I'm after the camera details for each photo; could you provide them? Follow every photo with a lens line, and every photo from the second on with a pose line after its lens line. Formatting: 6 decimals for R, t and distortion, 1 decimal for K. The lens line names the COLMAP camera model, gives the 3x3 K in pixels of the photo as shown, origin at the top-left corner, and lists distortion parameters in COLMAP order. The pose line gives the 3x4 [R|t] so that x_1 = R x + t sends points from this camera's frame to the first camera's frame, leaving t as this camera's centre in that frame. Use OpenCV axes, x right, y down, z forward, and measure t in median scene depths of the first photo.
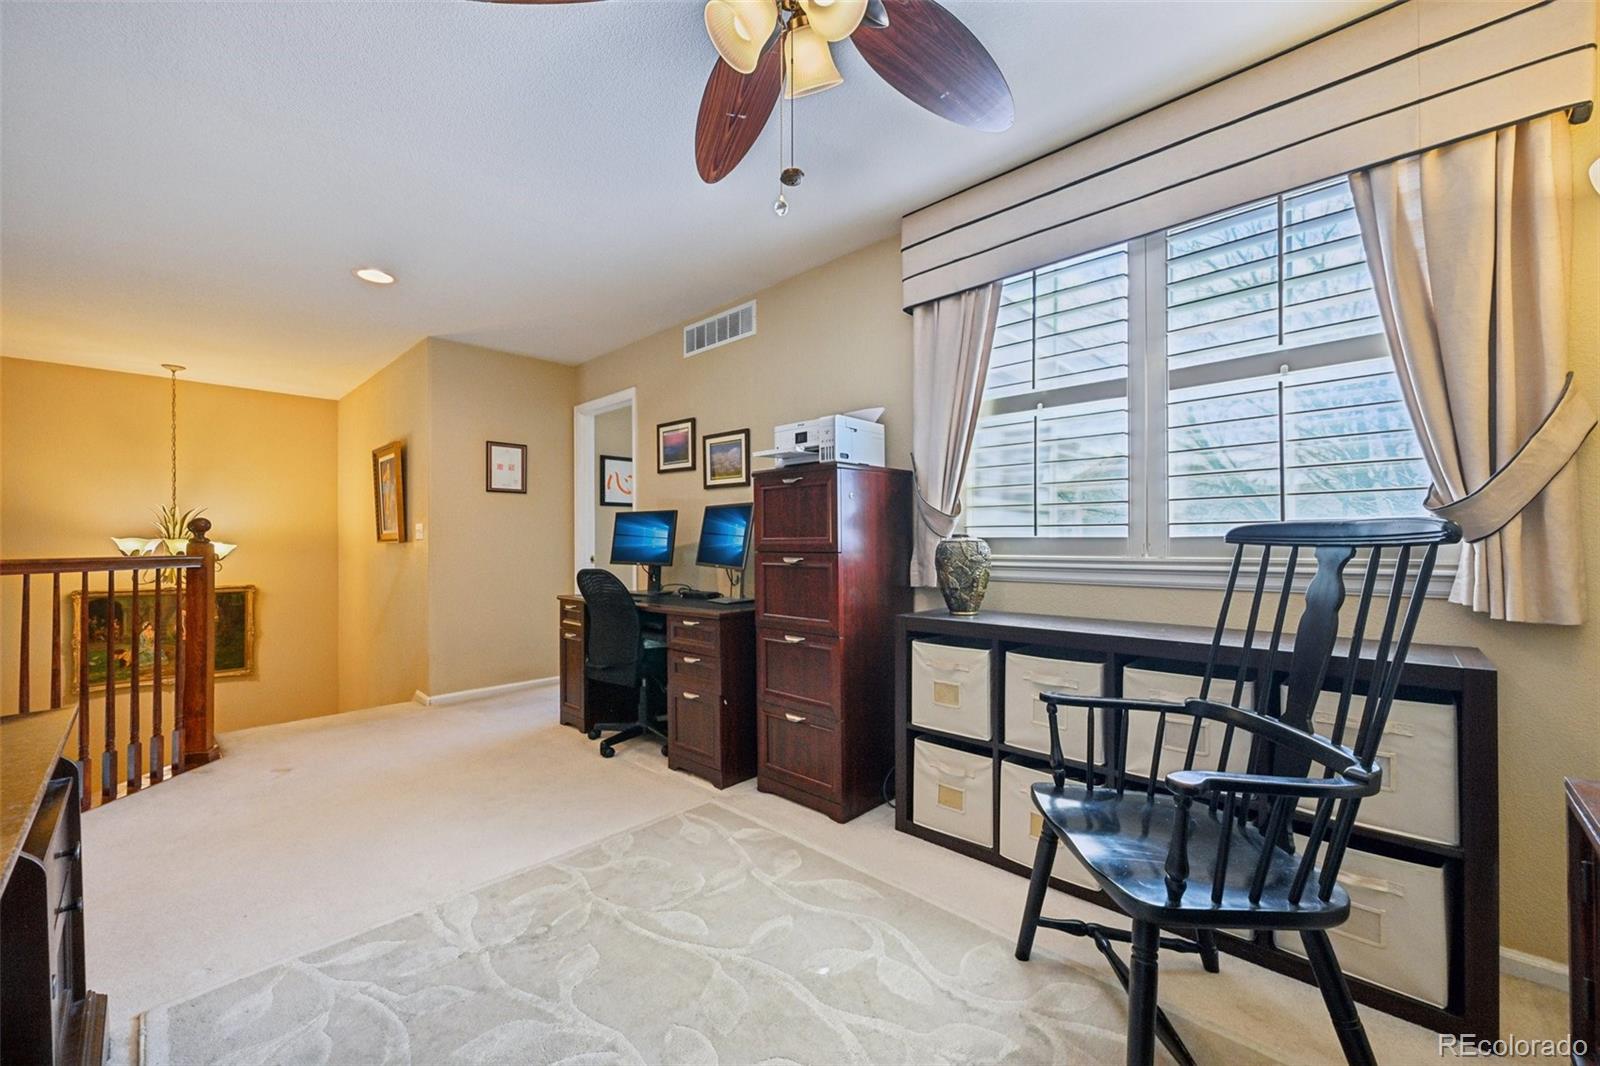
lens RADIAL K [[630.9, 0, 807.3], [0, 630.9, 542.0], [0, 0, 1]] dist [0.000952, 0.000035]
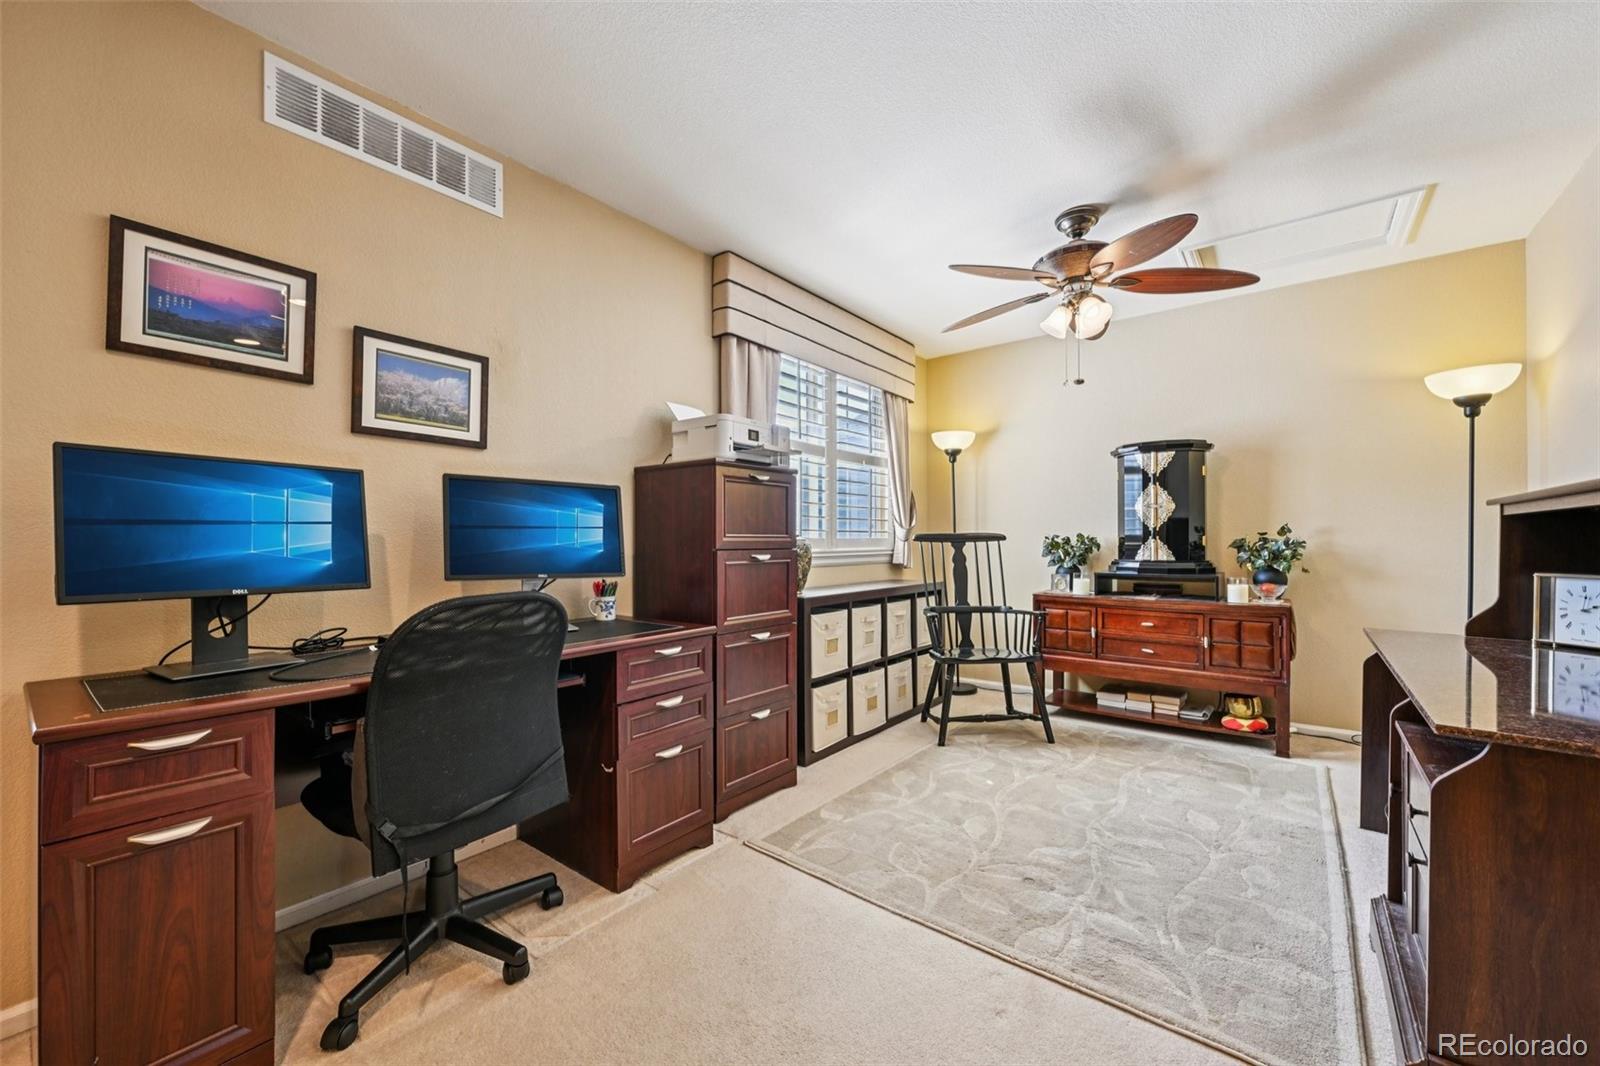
lens RADIAL K [[630.9, 0, 807.3], [0, 630.9, 542.0], [0, 0, 1]] dist [0.000952, 0.000035]
pose [[-0.101097, 0.007160, 0.994851, -1.011477], [0.006371, 0.999958, -0.006550, 0.011574], [-0.994856, 0.005676, -0.101138, 1.013103]]
